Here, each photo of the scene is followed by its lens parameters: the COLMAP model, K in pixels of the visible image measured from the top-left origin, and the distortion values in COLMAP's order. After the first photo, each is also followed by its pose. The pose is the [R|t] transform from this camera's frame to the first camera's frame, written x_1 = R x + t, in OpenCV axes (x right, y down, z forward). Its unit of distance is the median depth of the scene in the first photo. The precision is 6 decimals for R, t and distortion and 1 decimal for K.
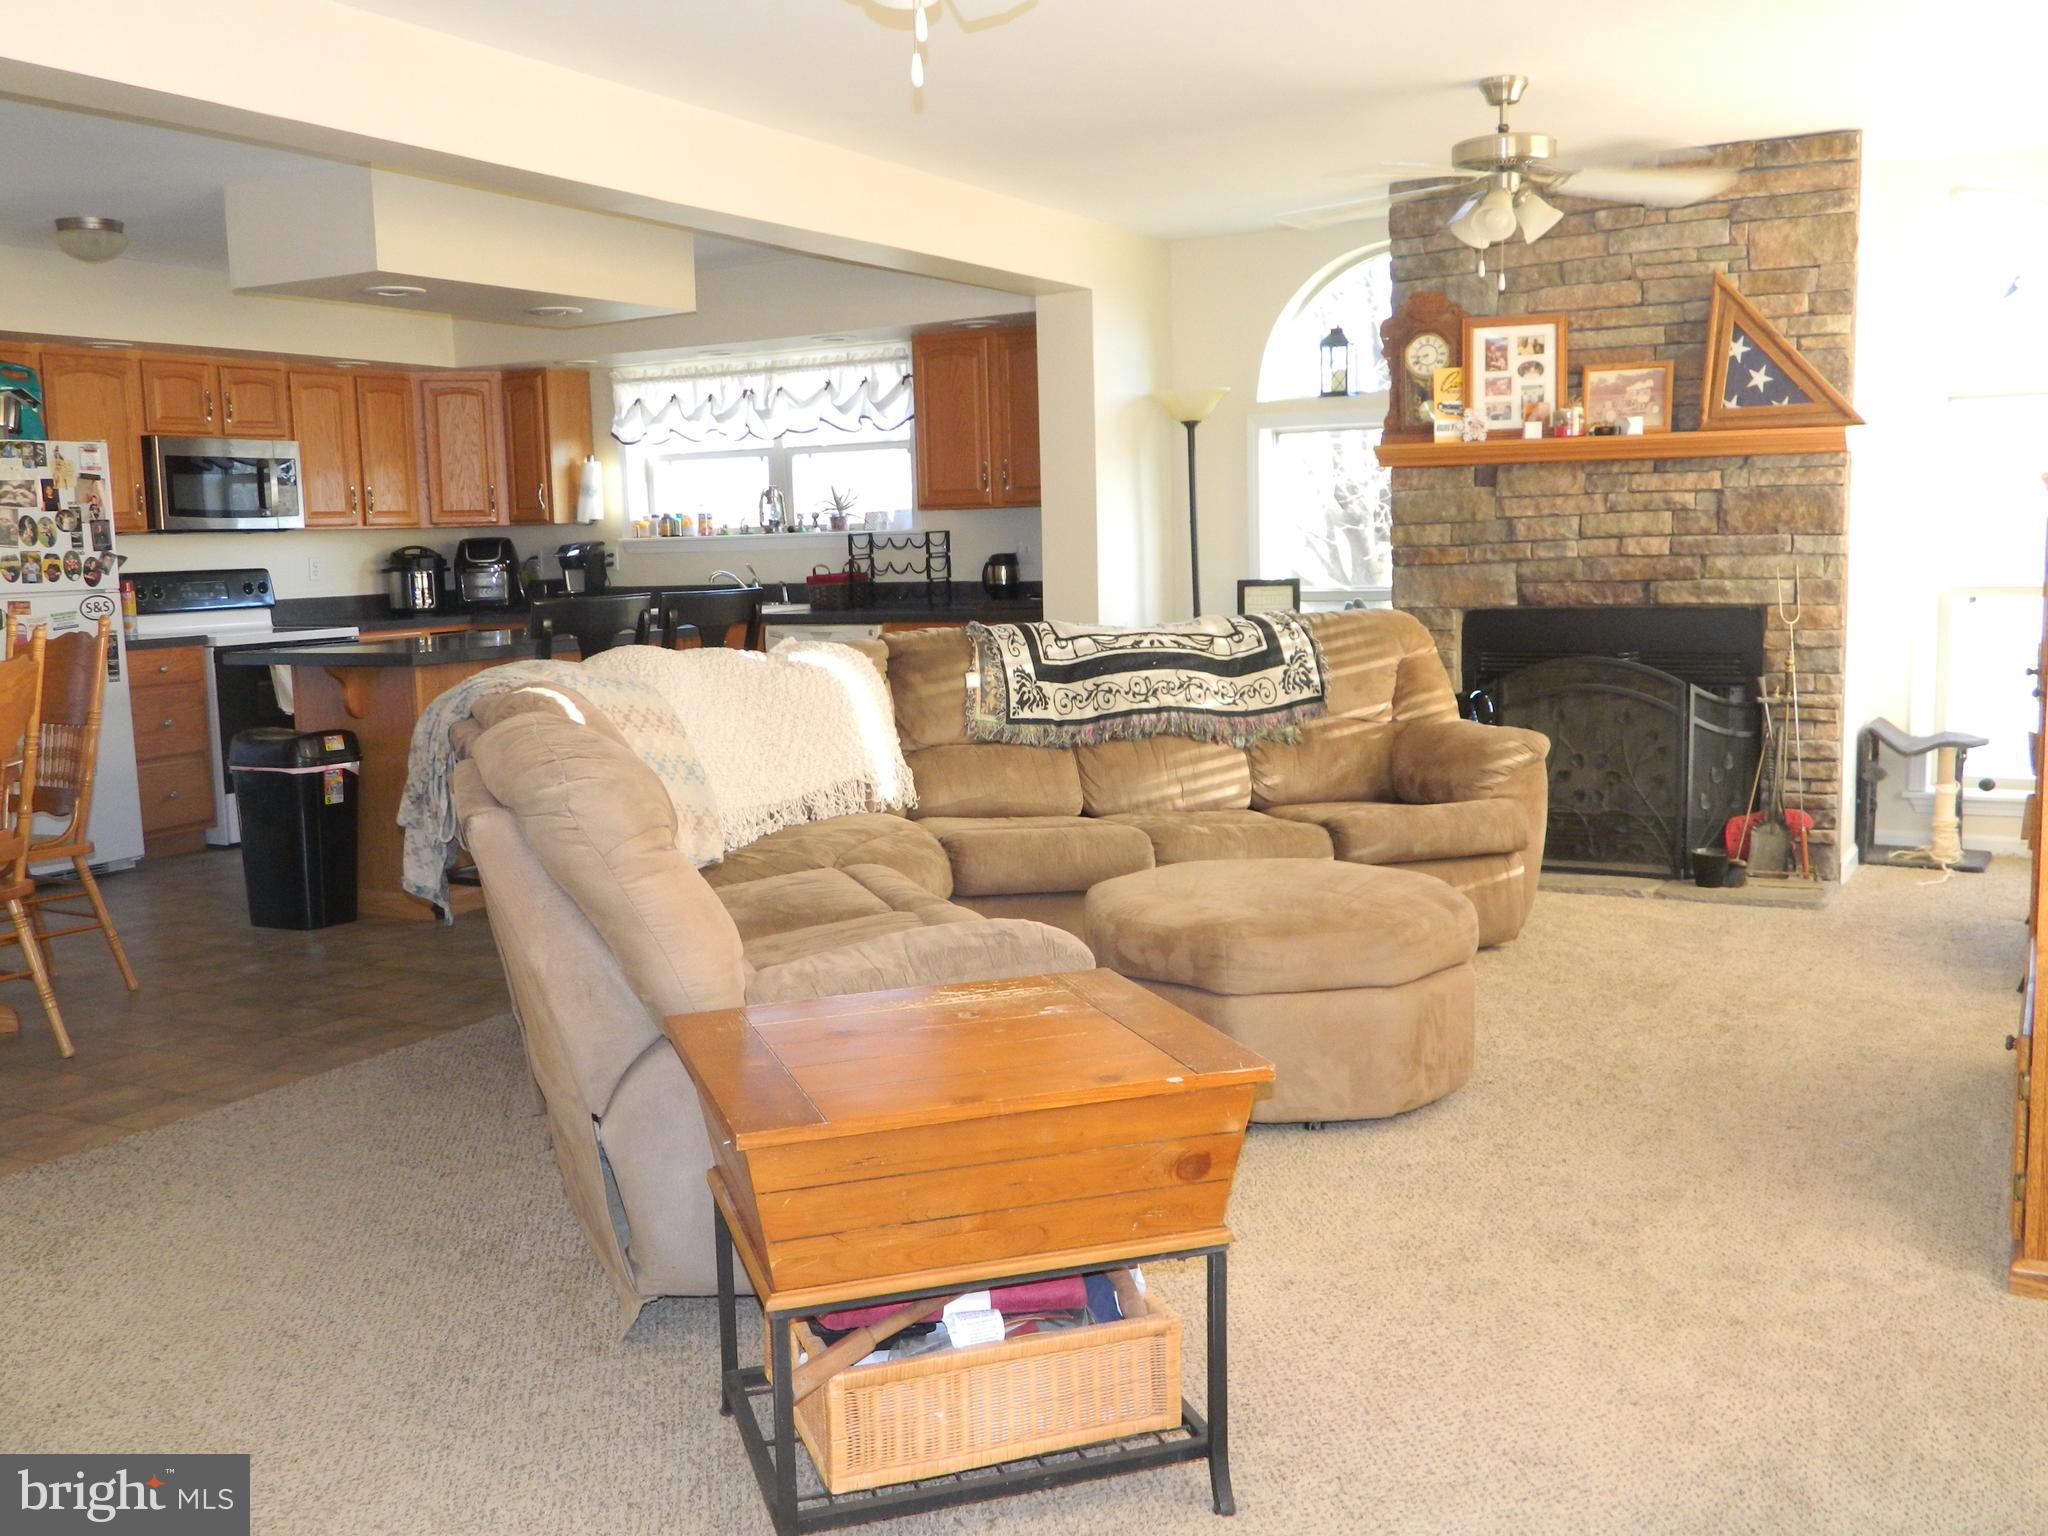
lens RADIAL K [[1879.4, 0, 1027.2], [0, 1879.4, 753.7], [0, 0, 1]] dist [-0.000291, 0.000000]
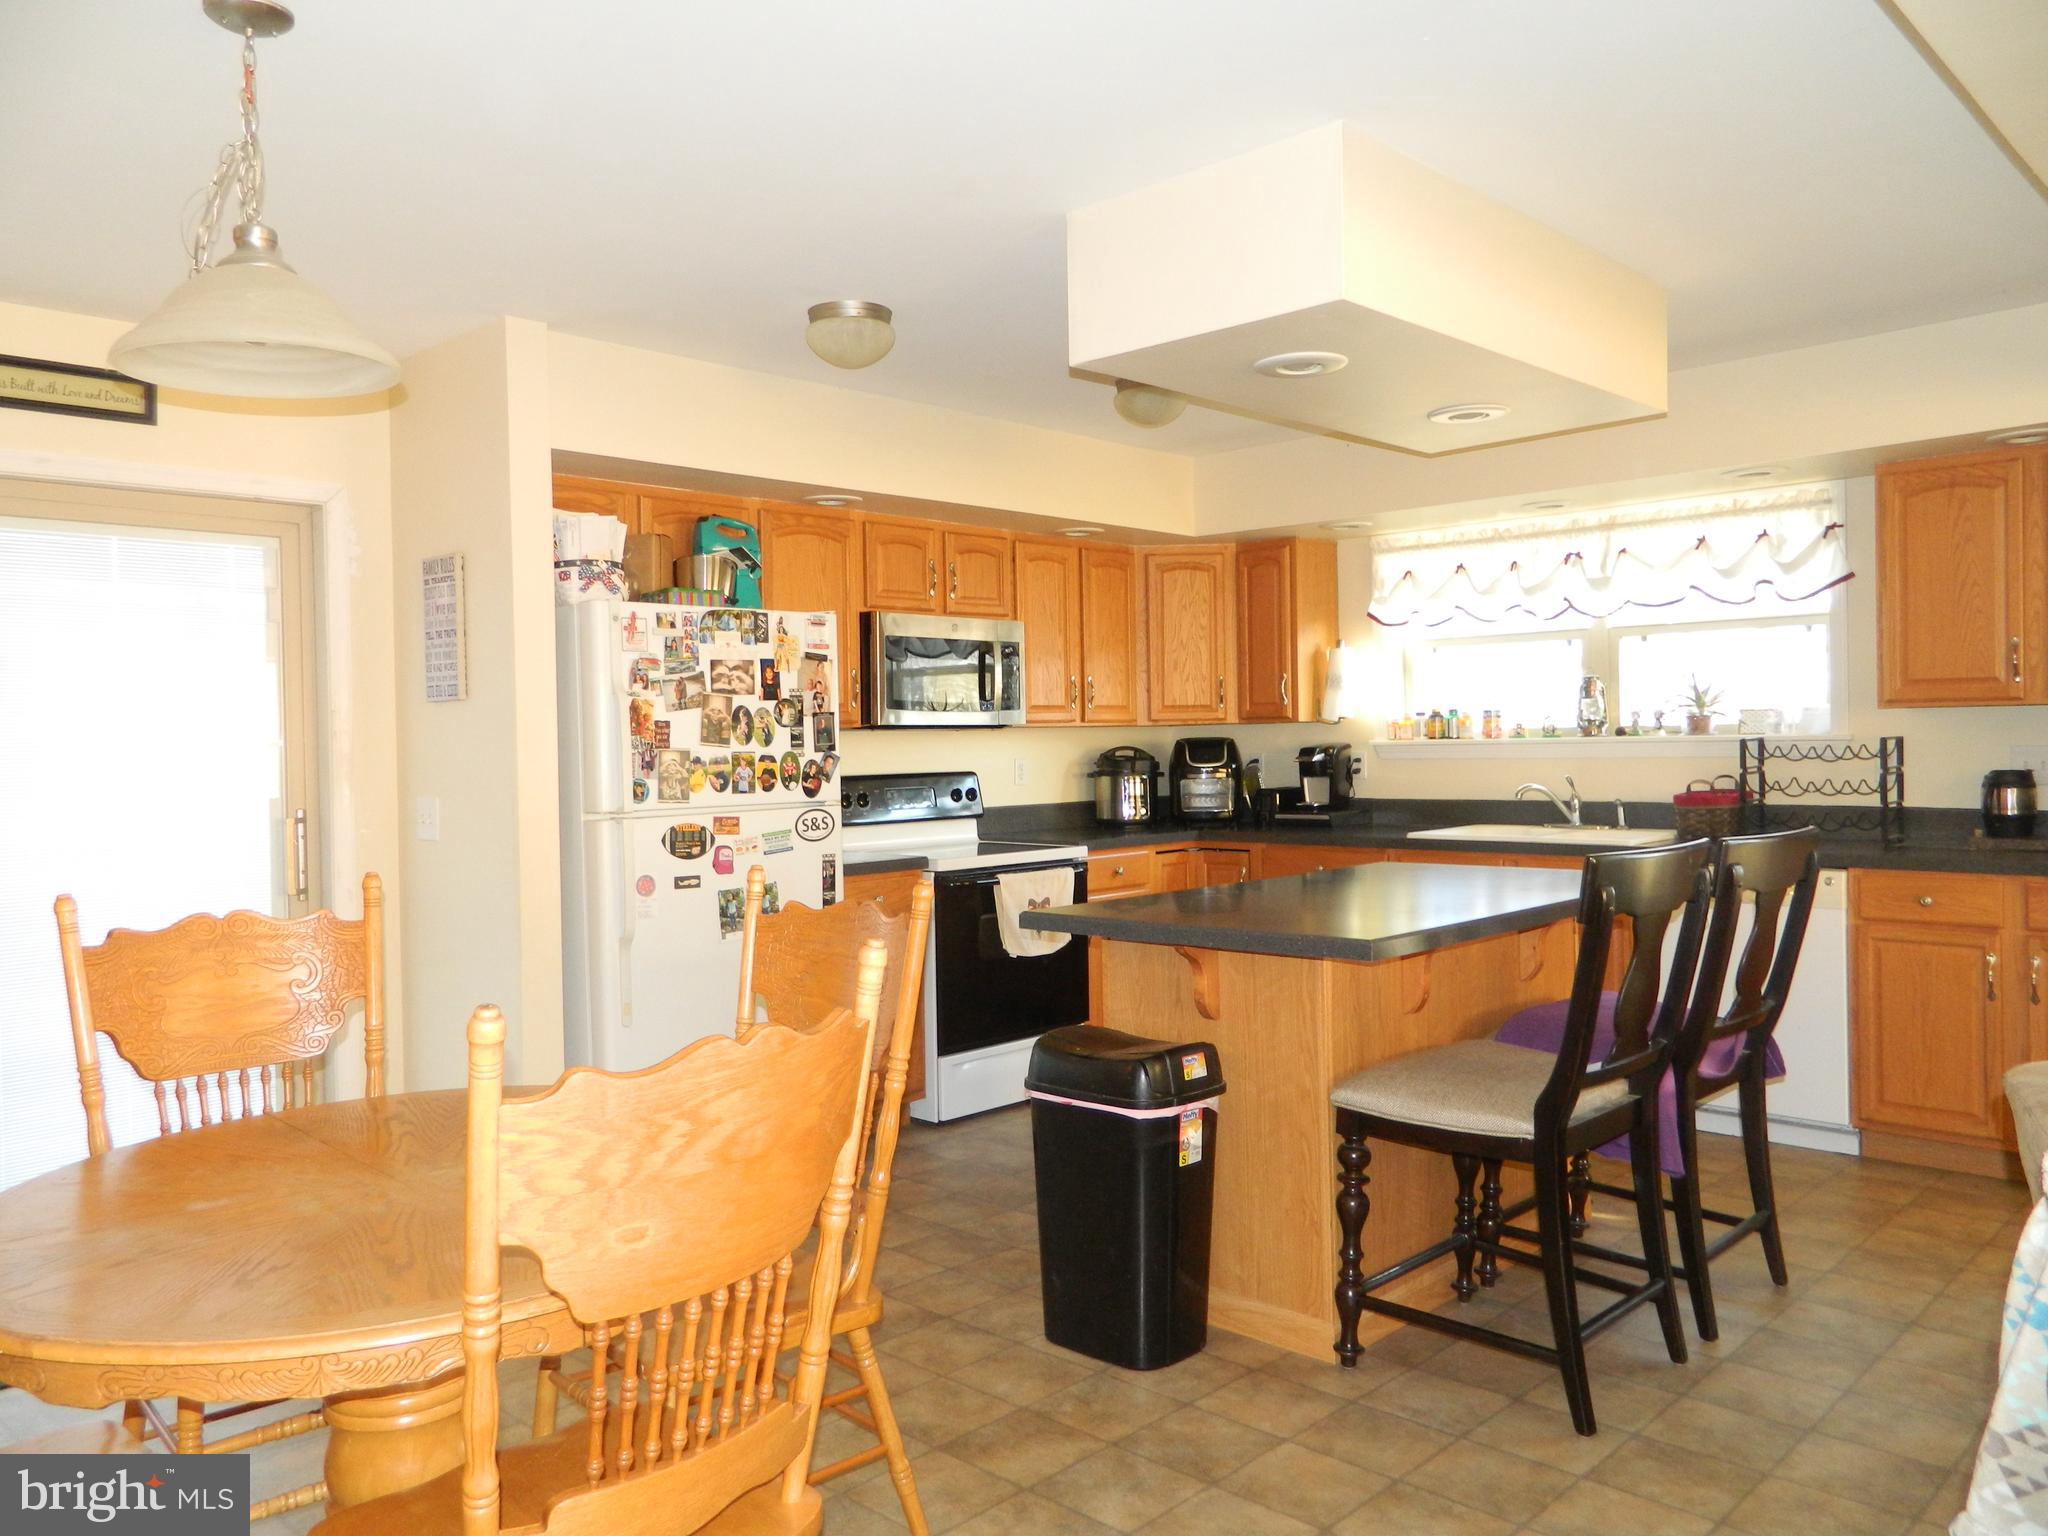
lens RADIAL K [[1514.6, 0, 1011.8], [0, 1514.6, 776.2], [0, 0, 1]] dist [-0.001595, -0.008475]
pose [[0.965203, 0.017510, -0.260916, -0.216629], [-0.040113, 0.995861, -0.081558, -0.042626], [0.258408, 0.089186, 0.961910, 0.357753]]
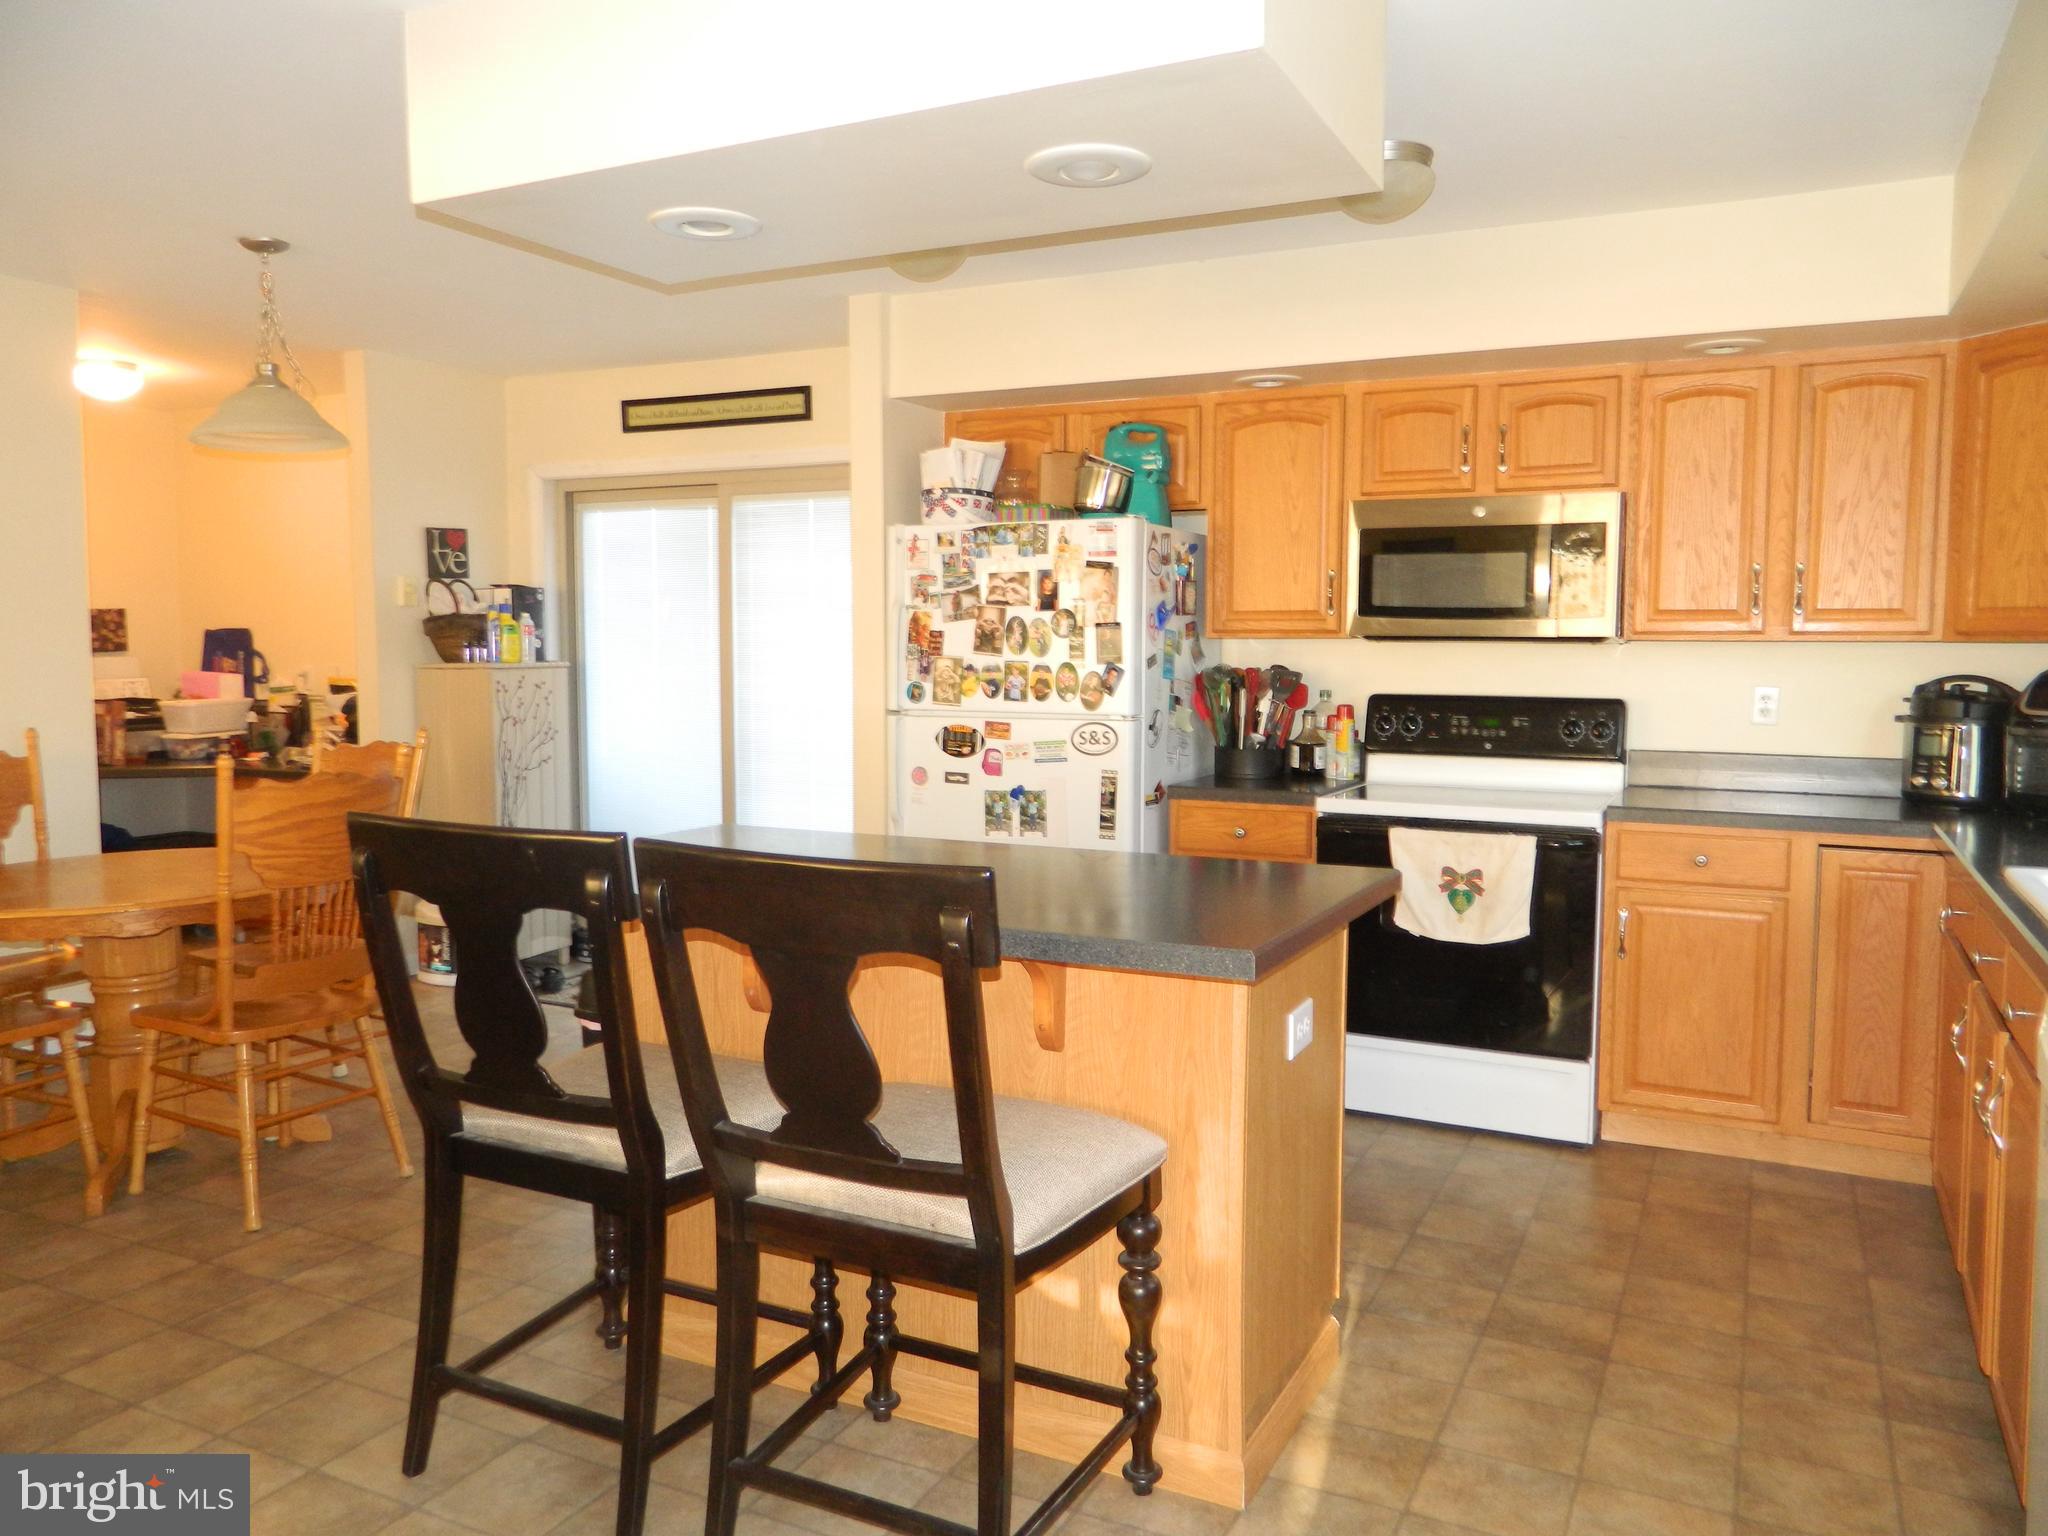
lens RADIAL K [[1514.6, 0, 1016.6], [0, 1514.6, 762.3], [0, 0, 1]] dist [-0.001595, -0.008475]
pose [[0.044003, 0.110195, -0.992935, 0.090809], [-0.121852, 0.987069, 0.104144, -0.108506], [0.991572, 0.116409, 0.056861, 0.795178]]
